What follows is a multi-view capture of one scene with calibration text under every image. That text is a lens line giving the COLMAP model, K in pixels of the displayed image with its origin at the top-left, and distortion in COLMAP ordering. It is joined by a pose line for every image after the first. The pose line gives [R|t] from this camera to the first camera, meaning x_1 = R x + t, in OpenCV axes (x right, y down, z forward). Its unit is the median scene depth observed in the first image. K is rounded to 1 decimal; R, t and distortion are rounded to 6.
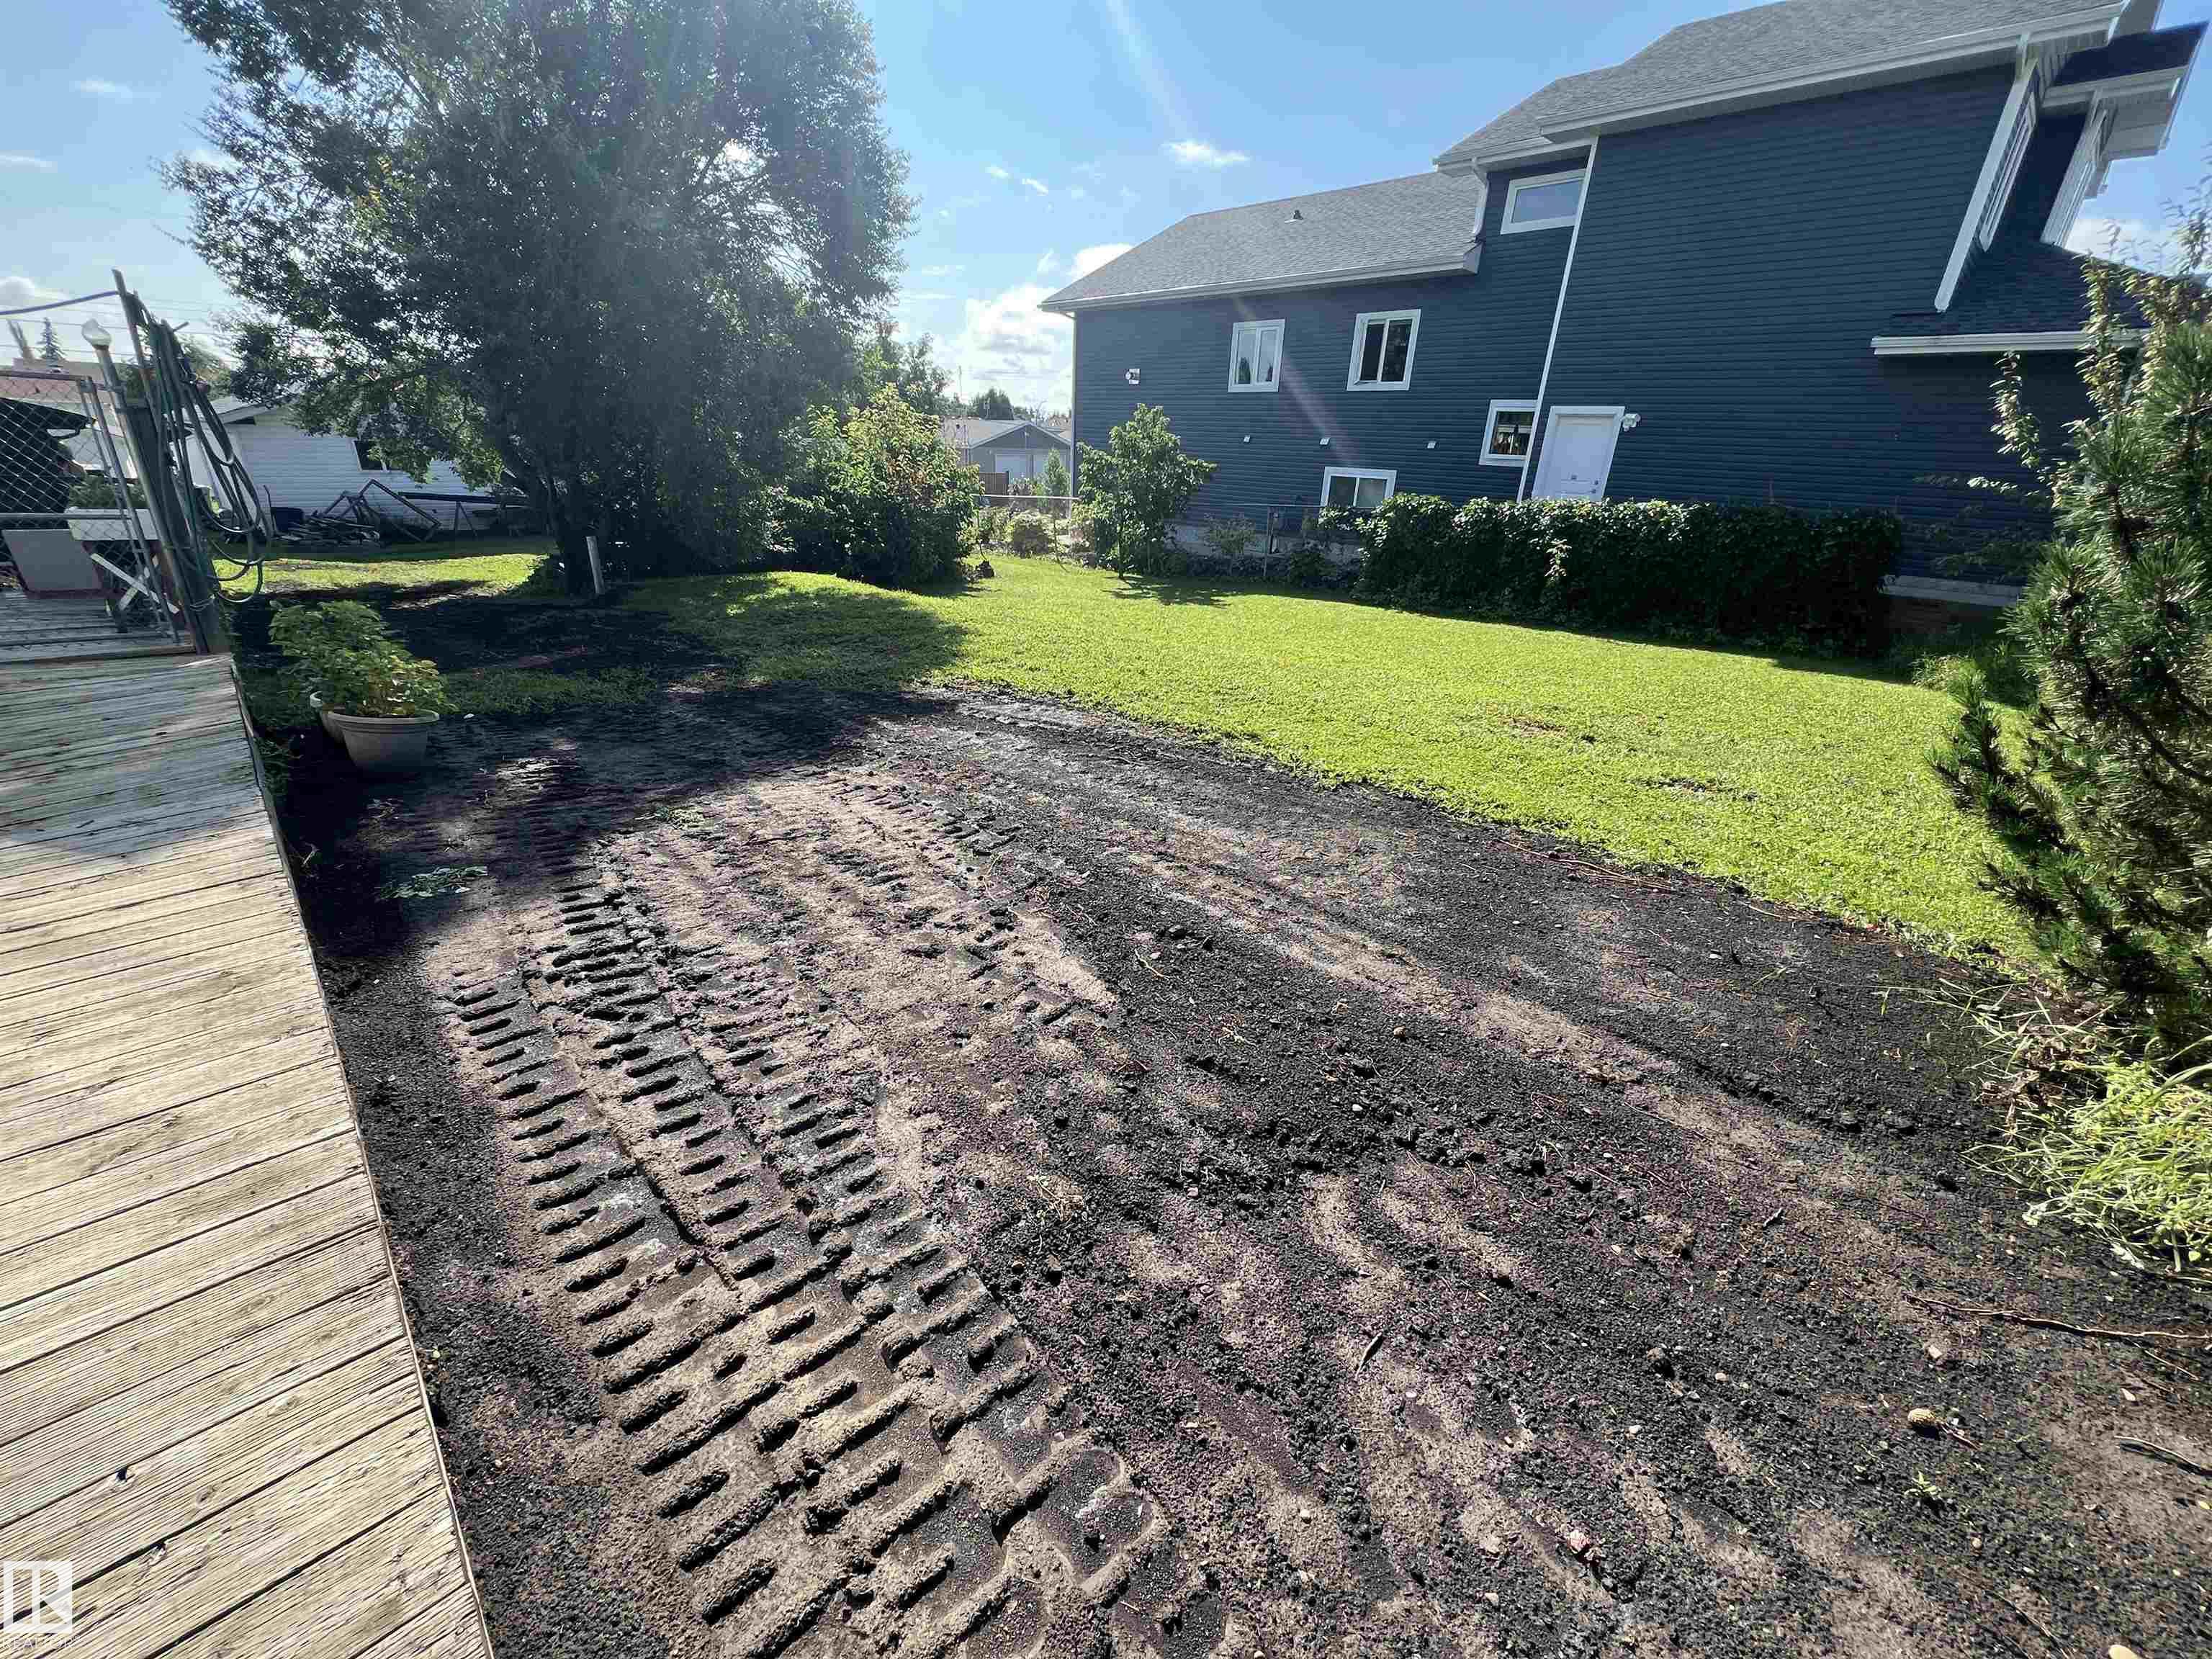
lens RADIAL K [[890.1, 0, 1097.1], [0, 890.1, 824.7], [0, 0, 1]] dist [-0.002758, 0.000537]
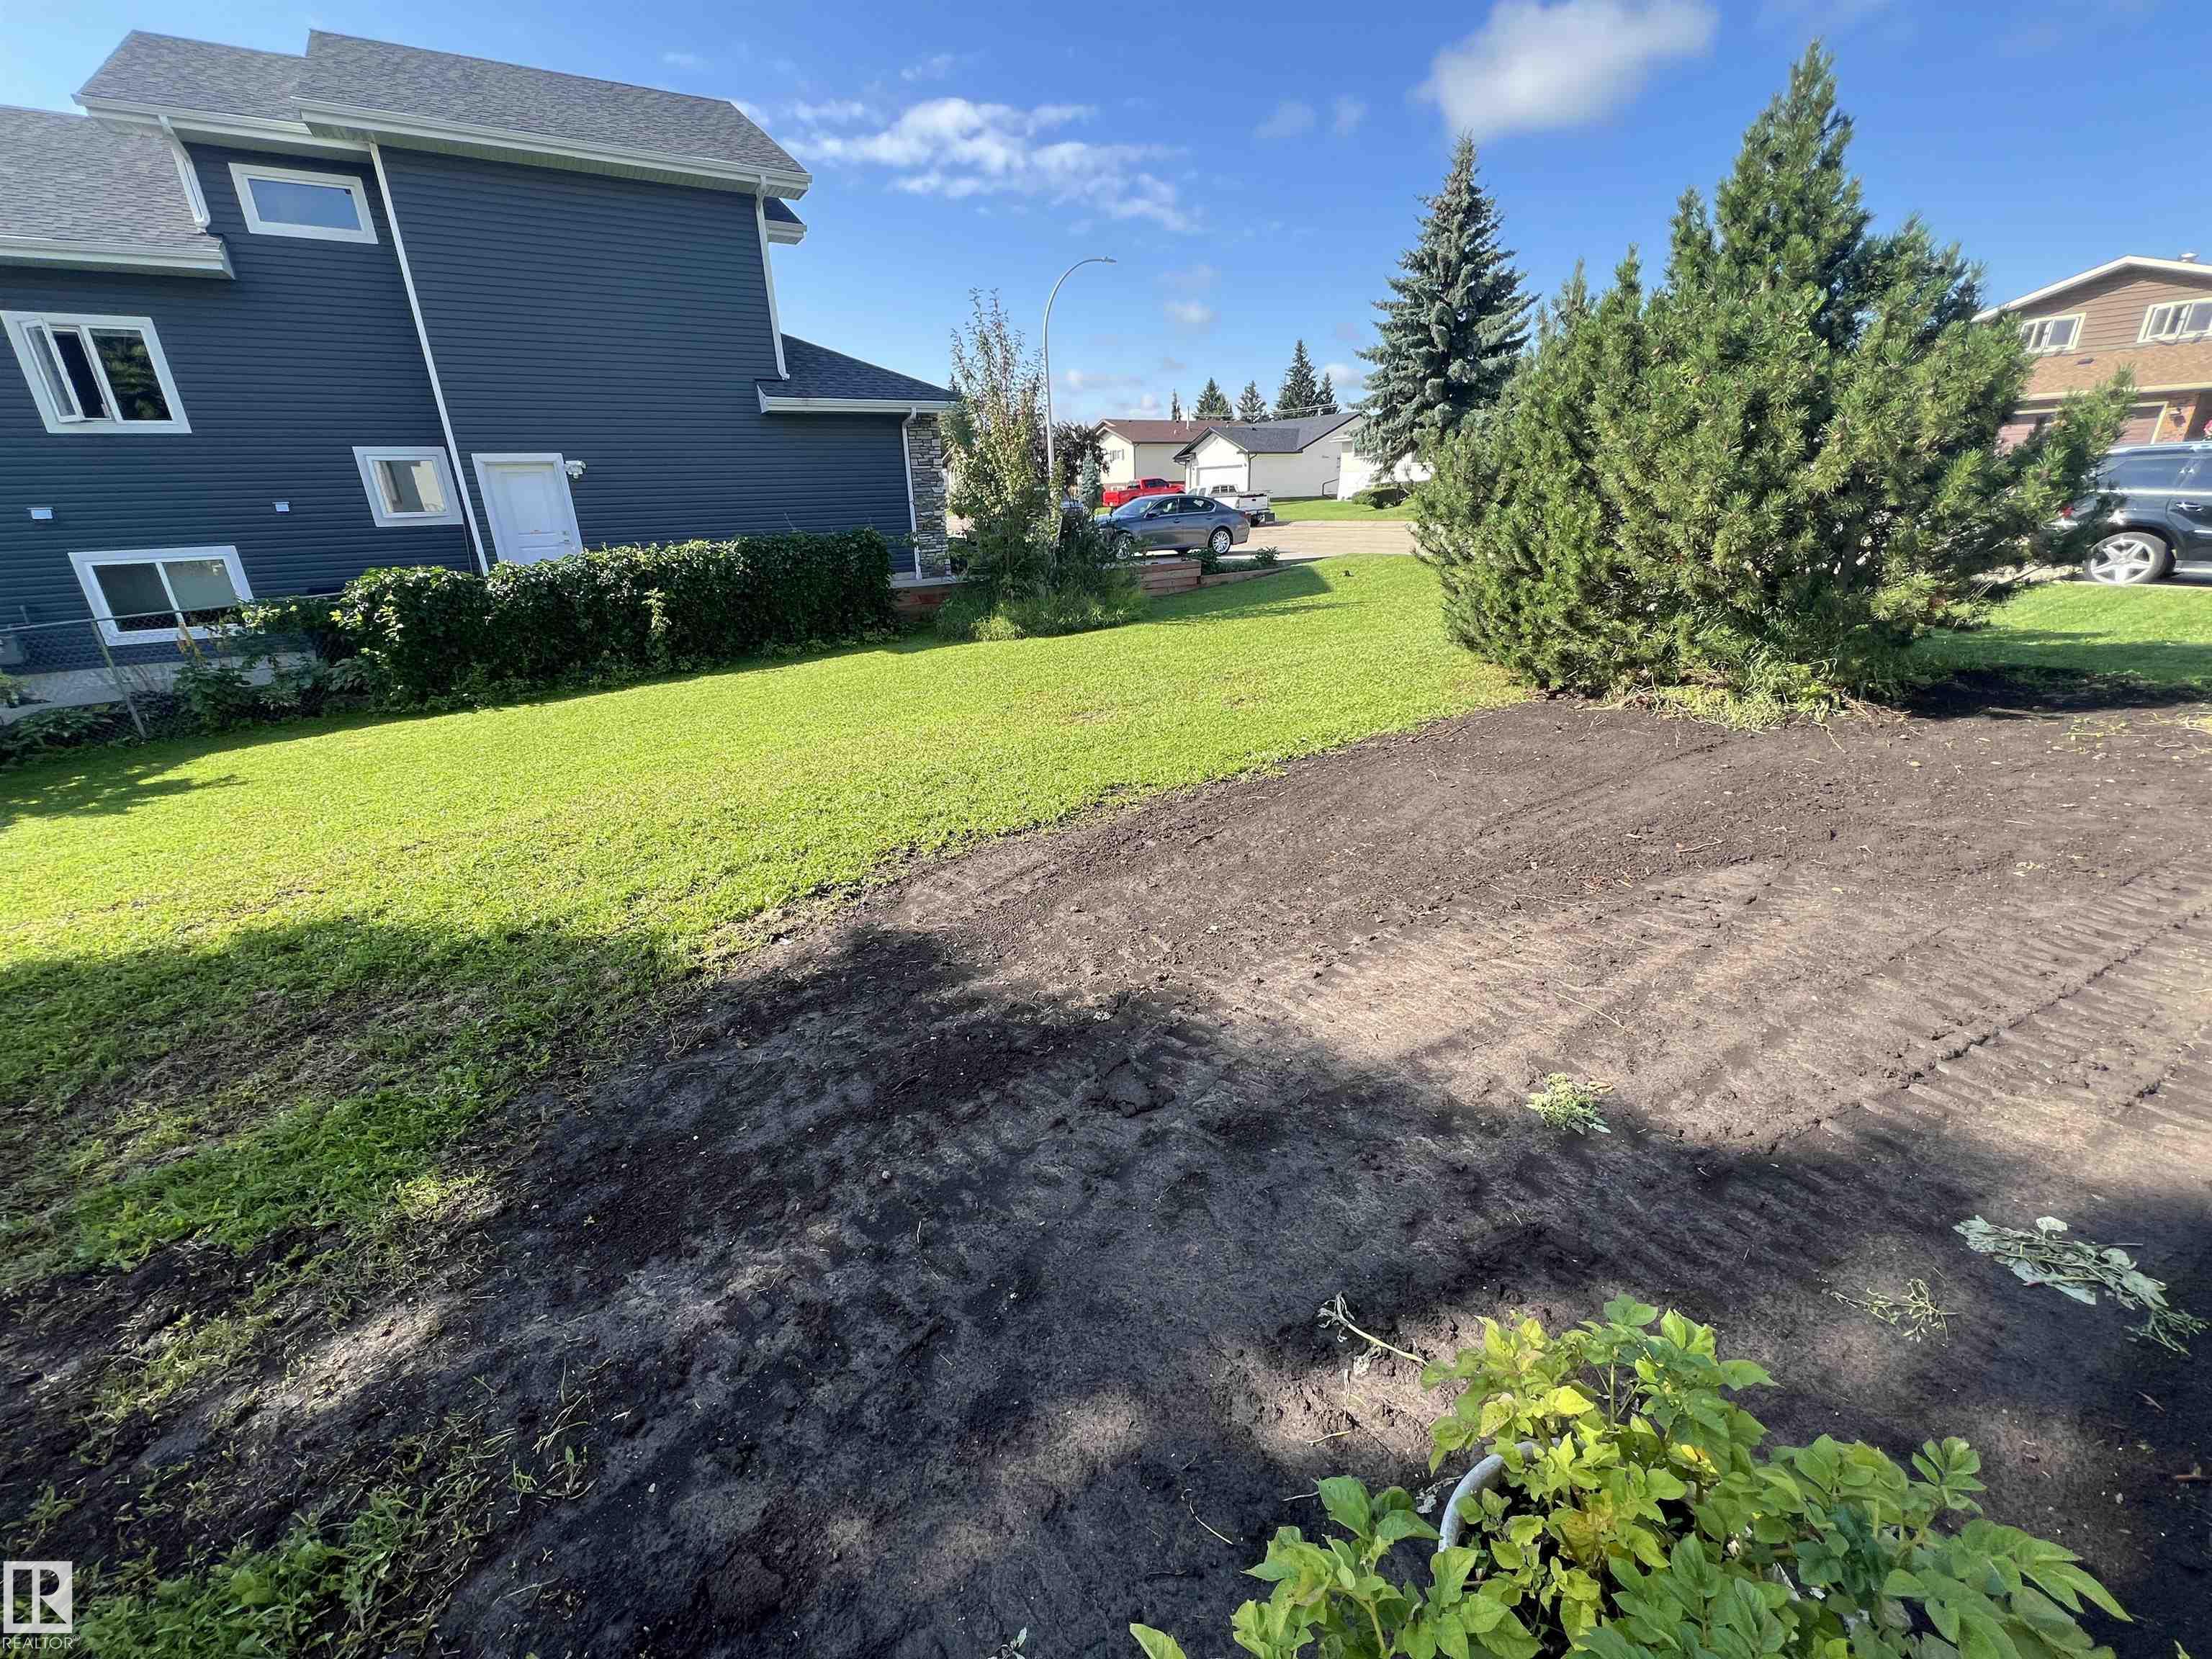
lens RADIAL K [[887.2, 0, 1104.2], [0, 887.2, 821.9], [0, 0, 1]] dist [-0.000476, 0.000171]
pose [[0.214167, -0.381025, 0.899418, -0.283951], [0.422617, 0.866285, 0.266356, -0.131929], [-0.880640, 0.323065, 0.346557, 0.278544]]
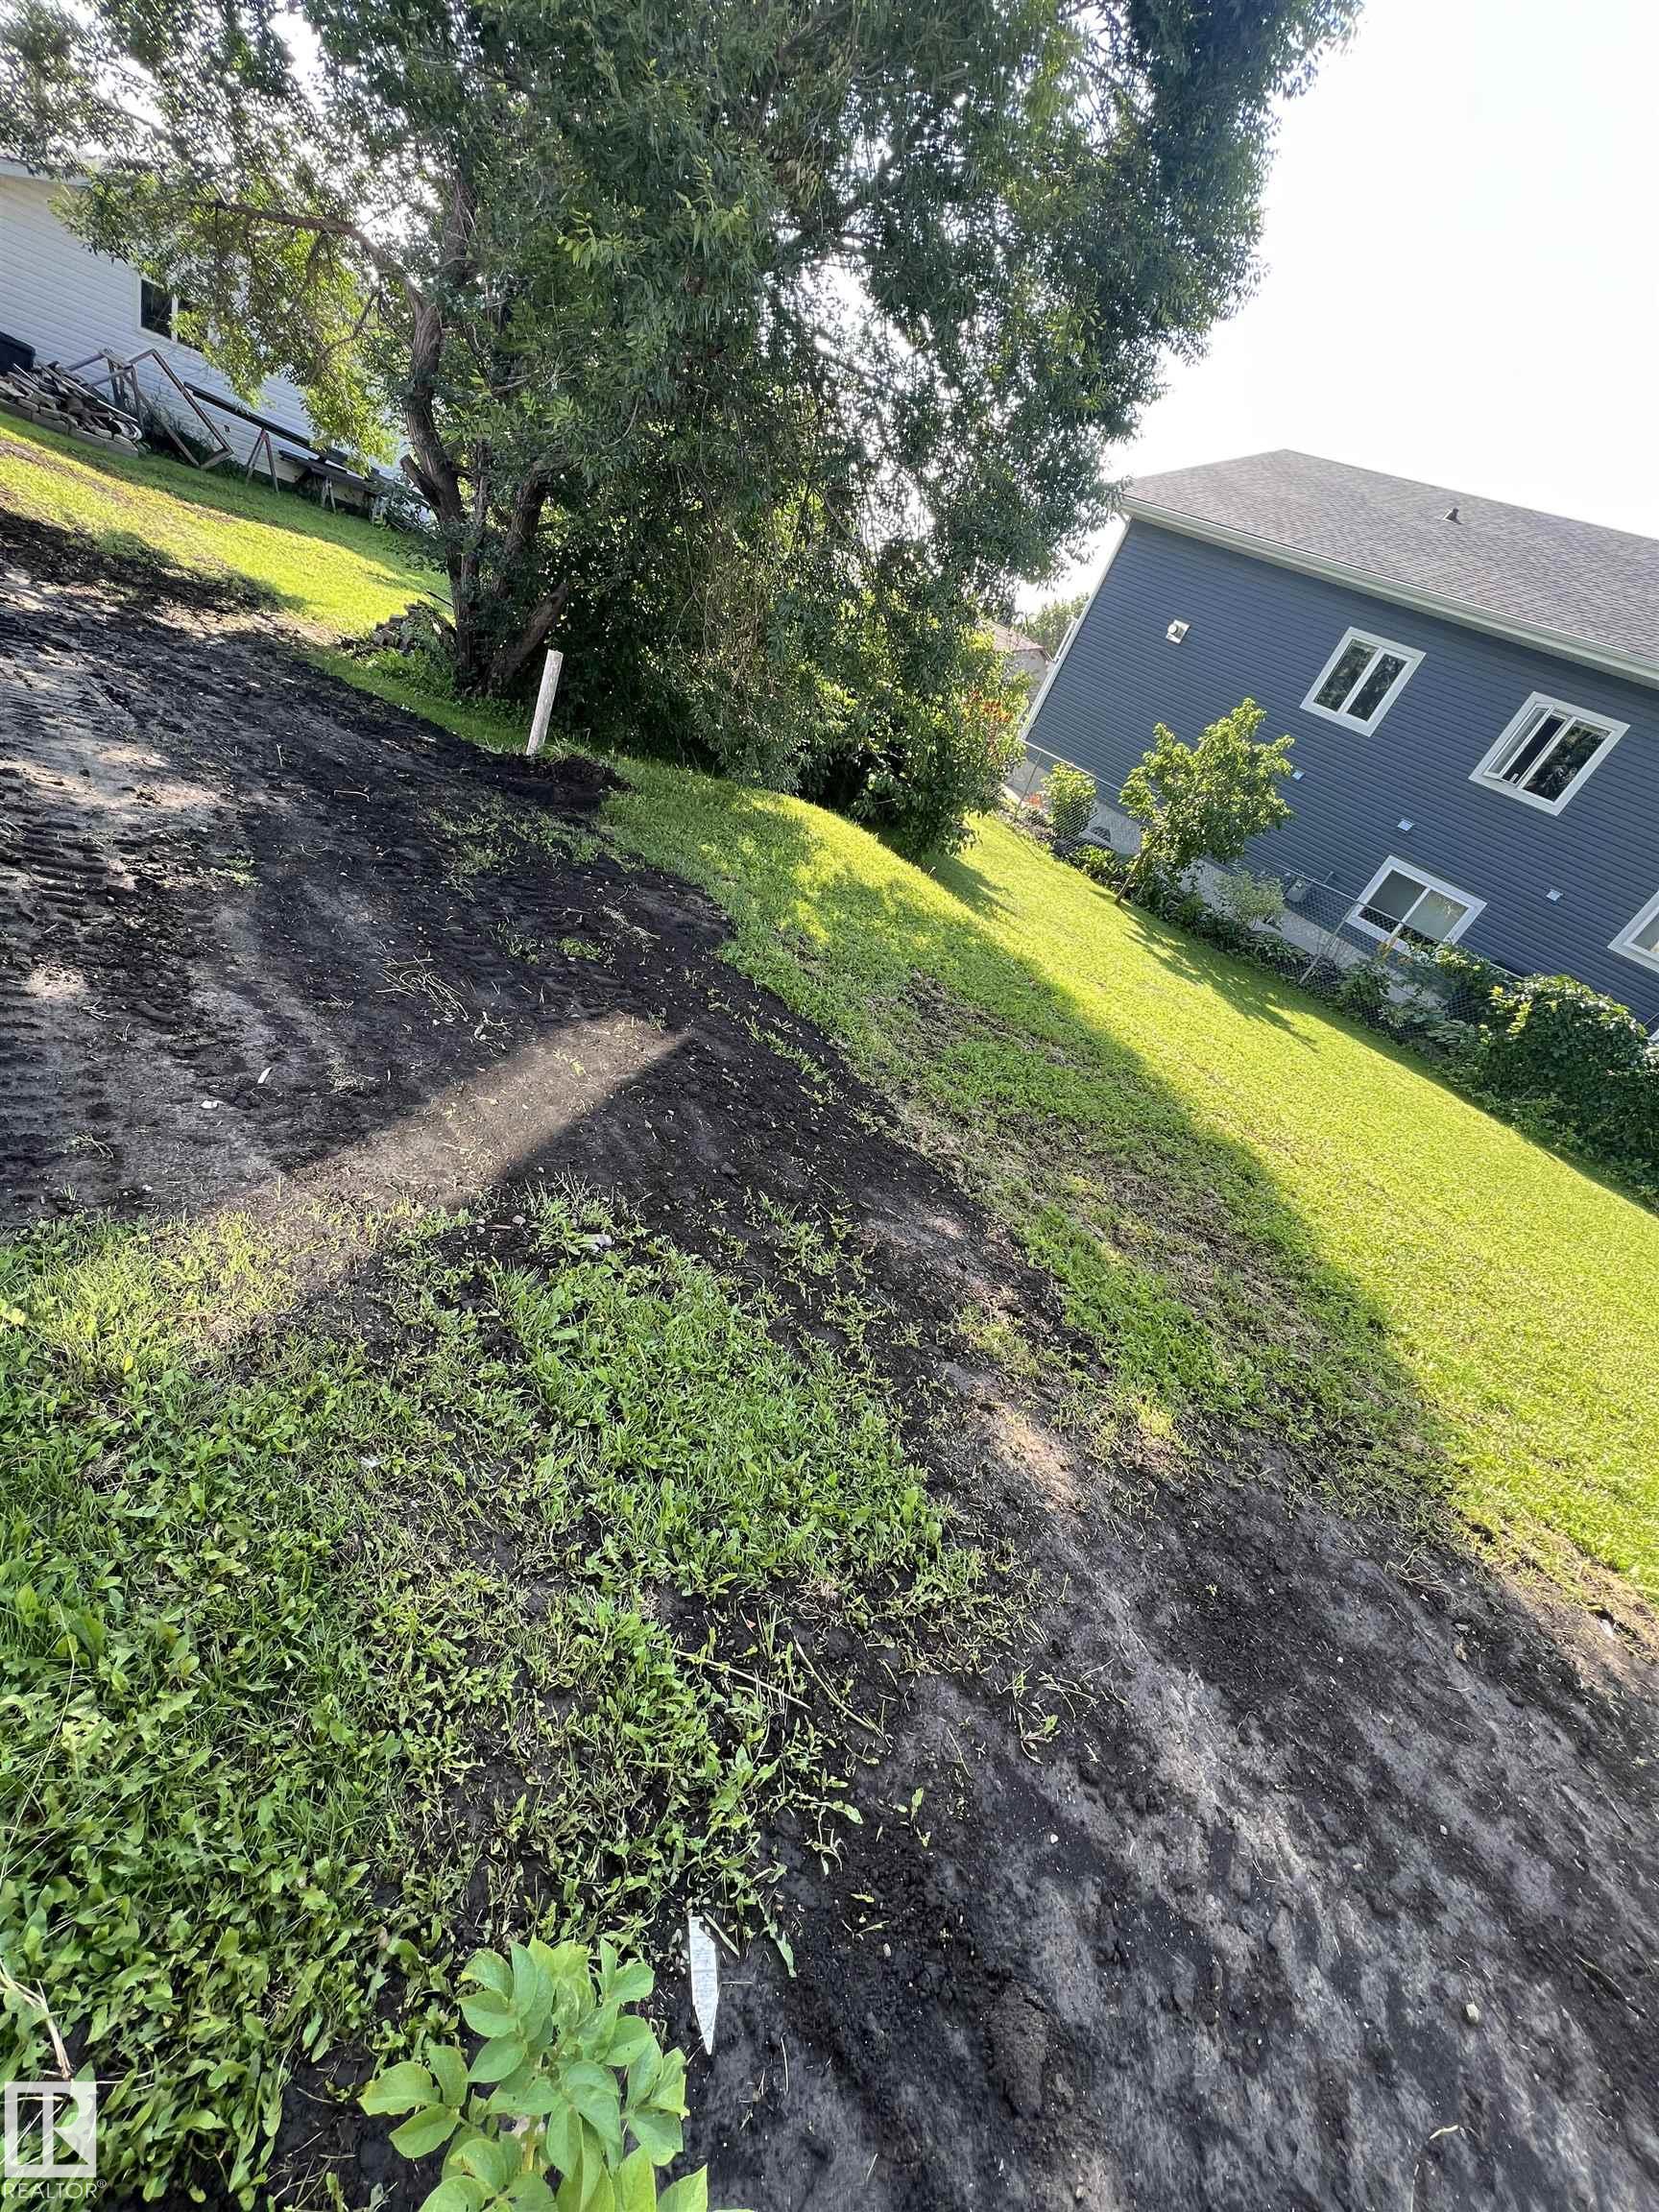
lens RADIAL K [[887.2, 0, 830.5], [0, 887.2, 1092.8], [0, 0, 1]] dist [-0.000476, 0.000171]
pose [[0.934443, 0.338458, 0.110732, -0.294903], [-0.348608, 0.932902, 0.090363, -0.136996], [-0.072718, -0.123041, 0.989734, 0.304239]]
